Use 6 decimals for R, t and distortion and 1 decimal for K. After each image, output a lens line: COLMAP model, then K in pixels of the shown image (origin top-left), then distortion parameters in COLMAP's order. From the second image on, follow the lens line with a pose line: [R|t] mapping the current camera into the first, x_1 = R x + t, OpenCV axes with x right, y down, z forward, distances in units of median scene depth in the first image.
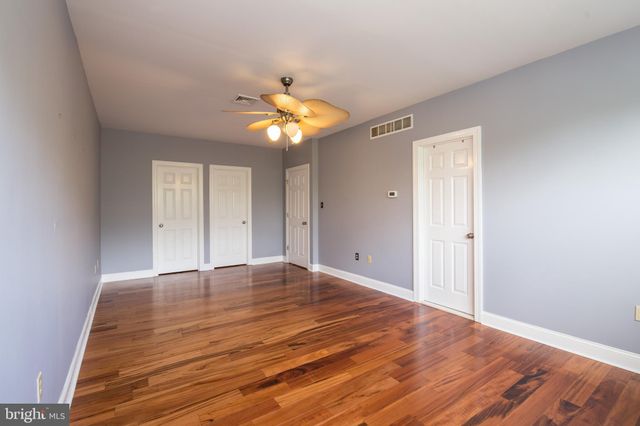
lens RADIAL K [[282.9, 0, 317.3], [0, 282.9, 210.7], [0, 0, 1]] dist [-0.002989, -0.000278]
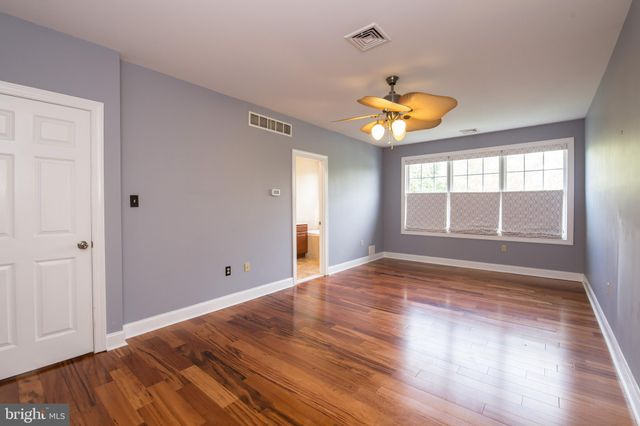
lens RADIAL K [[282.9, 0, 316.9], [0, 282.9, 209.7], [0, 0, 1]] dist [-0.002989, -0.000278]
pose [[-0.278969, -0.008858, 0.960259, -0.765310], [0.016163, 0.999772, 0.013919, -0.007729], [-0.960164, 0.019404, -0.278763, 1.165225]]
